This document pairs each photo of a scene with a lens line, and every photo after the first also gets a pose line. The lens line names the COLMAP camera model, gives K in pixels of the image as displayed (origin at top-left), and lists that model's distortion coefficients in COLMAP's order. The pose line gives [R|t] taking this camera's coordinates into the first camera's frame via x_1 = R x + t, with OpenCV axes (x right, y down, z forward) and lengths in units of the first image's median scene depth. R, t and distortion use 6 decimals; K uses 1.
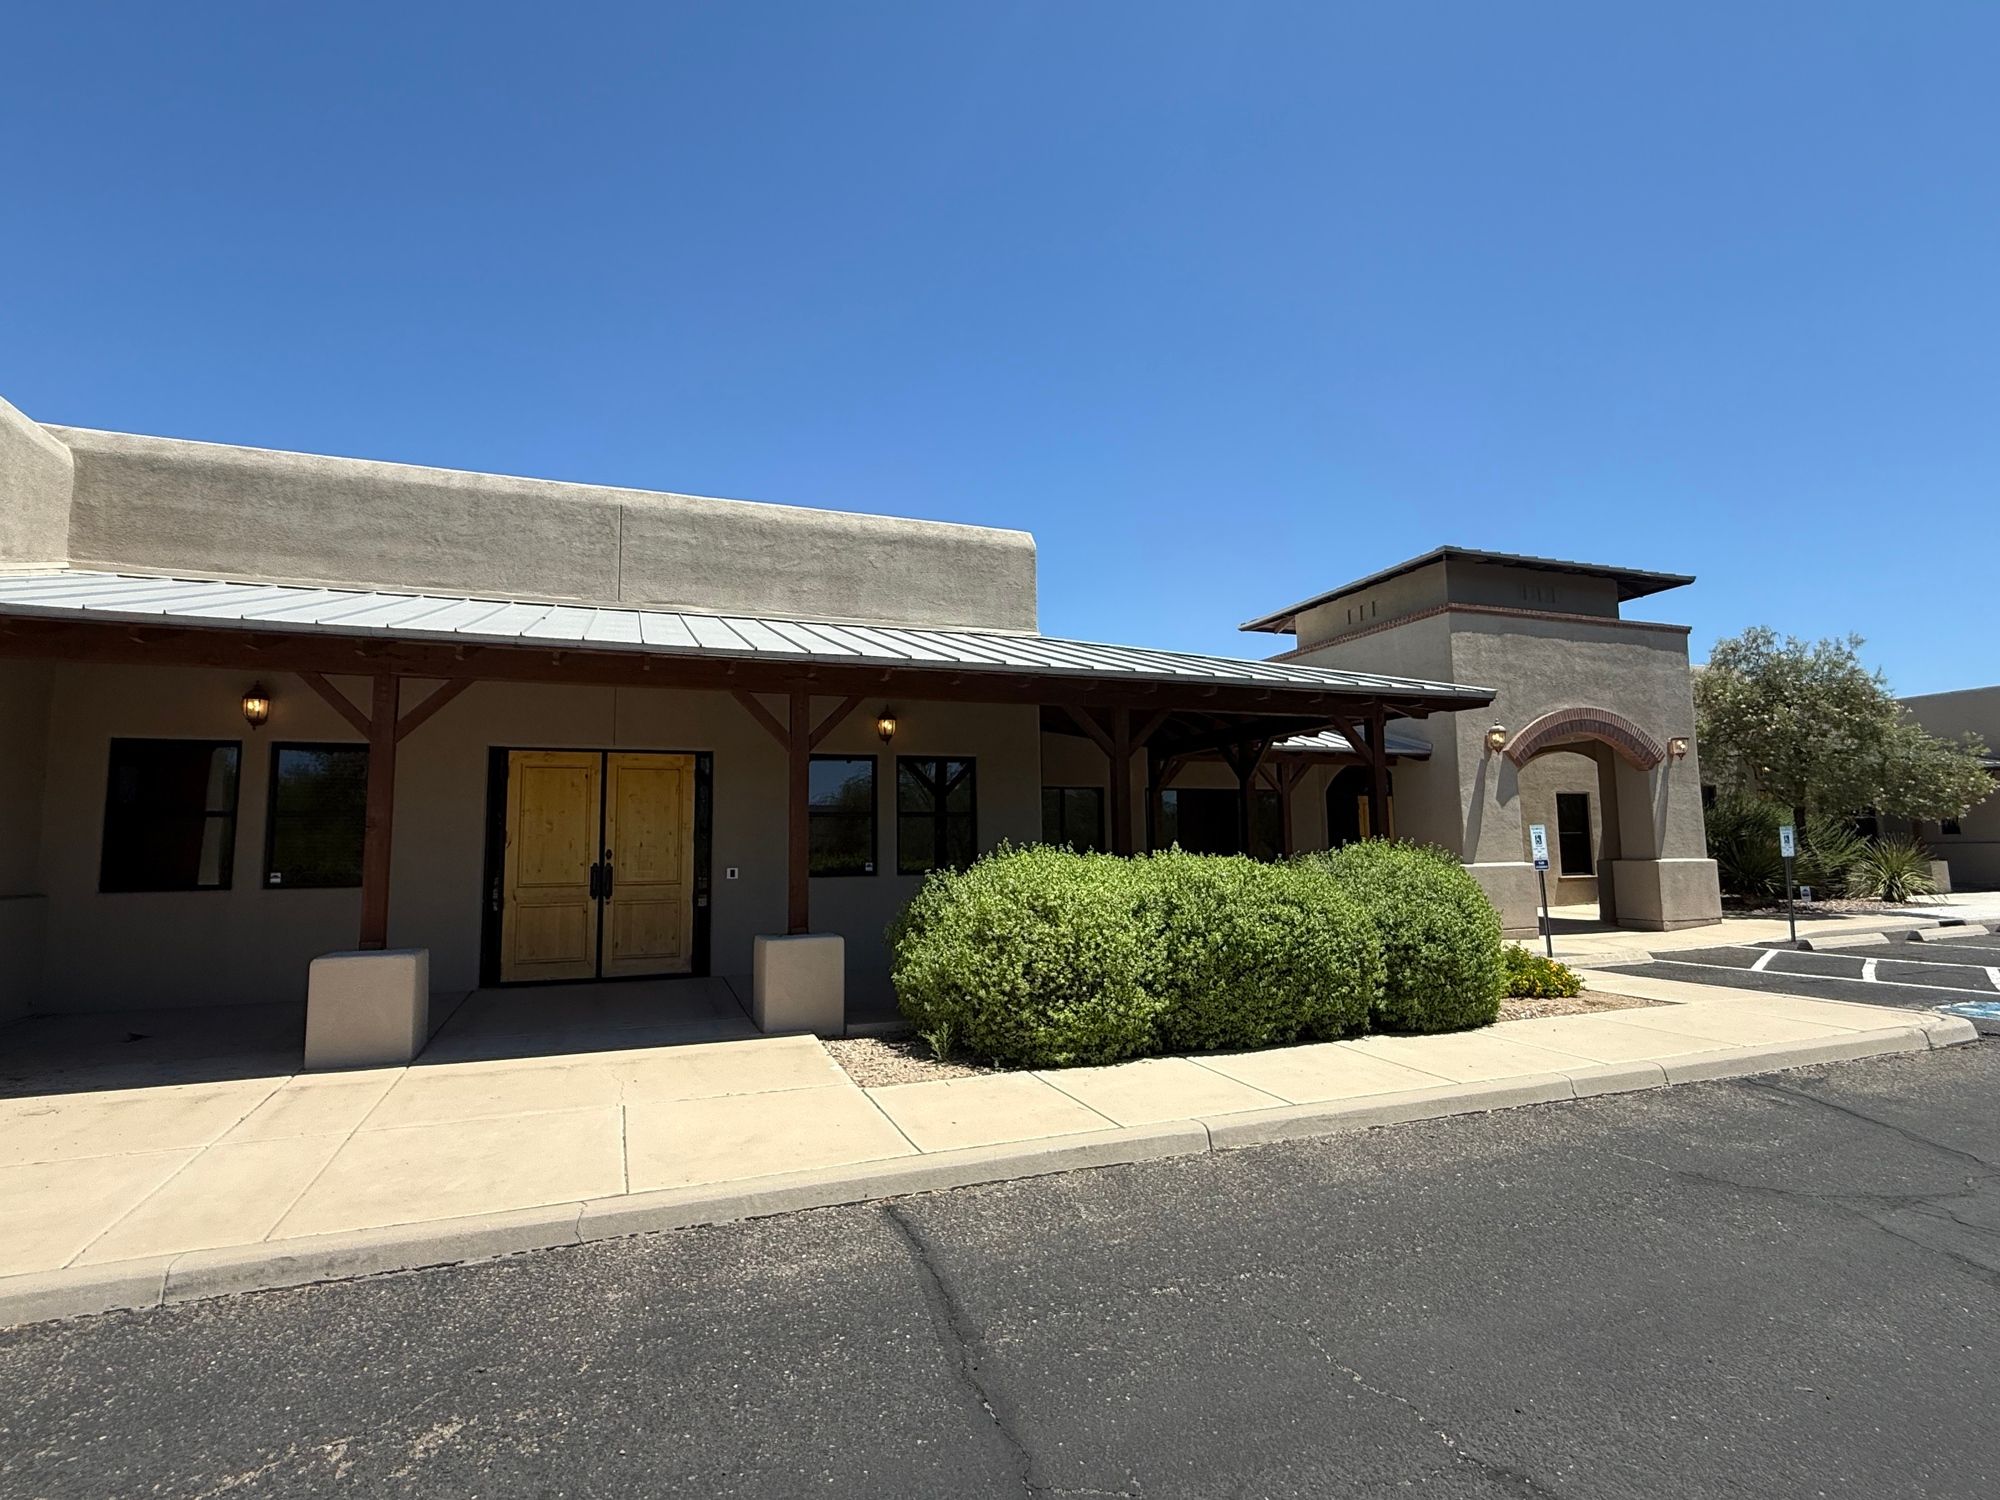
lens RADIAL K [[978.4, 0, 998.5], [0, 978.4, 744.5], [0, 0, 1]] dist [0.001974, 0.000331]
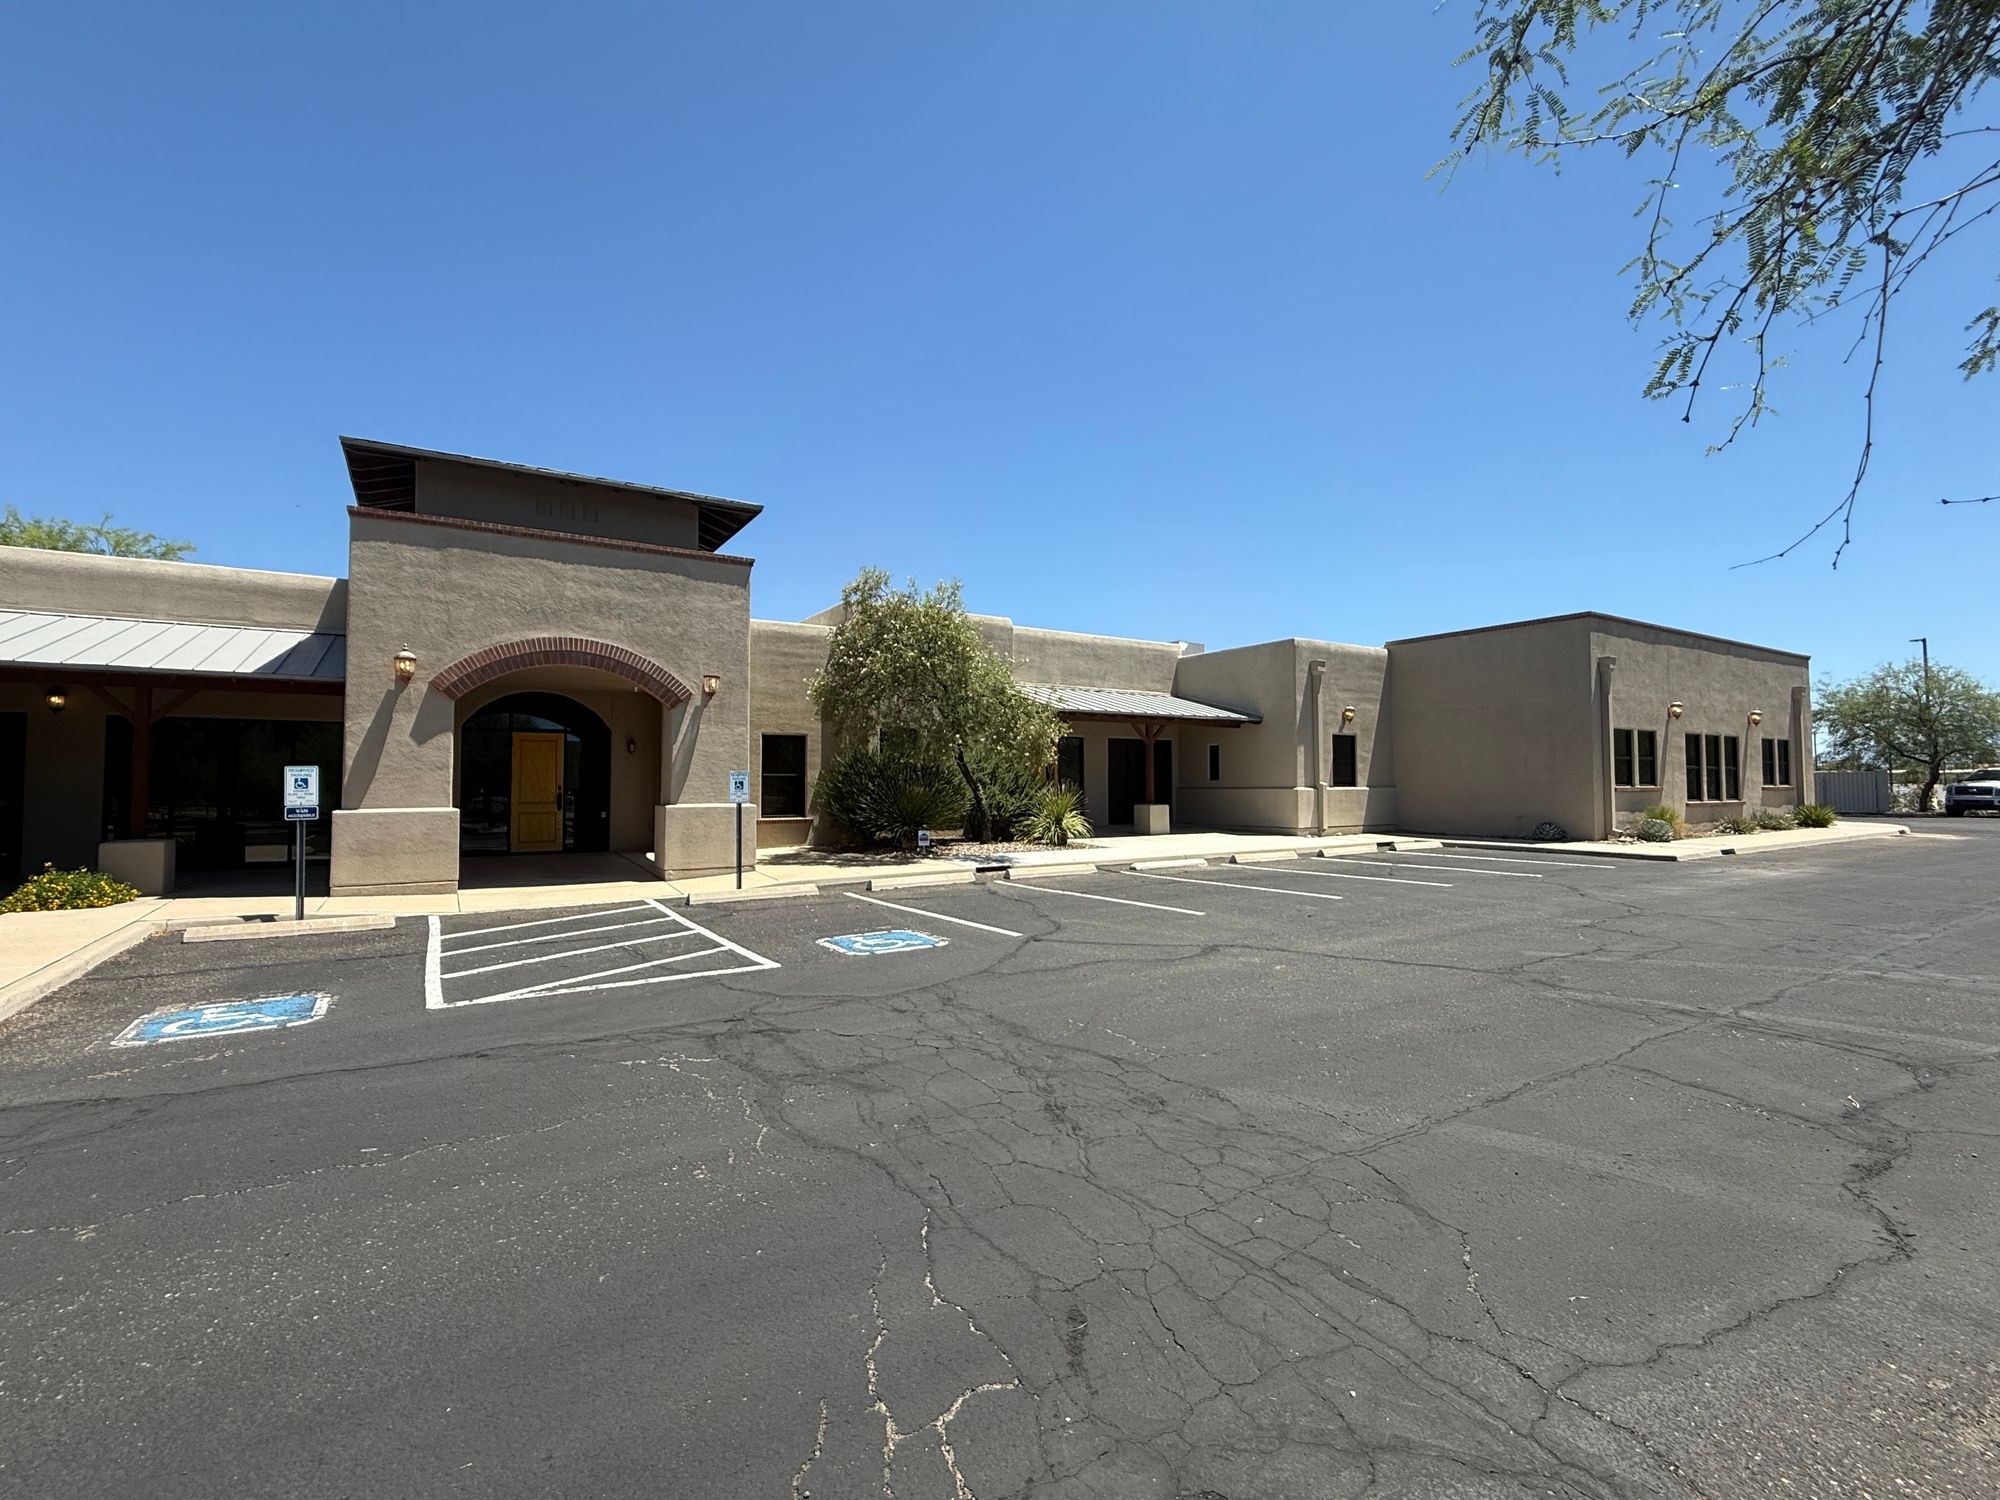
lens RADIAL K [[891.8, 0, 1000.0], [0, 891.8, 753.9], [0, 0, 1]] dist [-0.003589, -0.000198]
pose [[0.979059, 0.017917, 0.202789, 0.809305], [-0.032938, 0.996937, 0.070939, -0.002122], [-0.200896, -0.076133, 0.976650, 0.106459]]
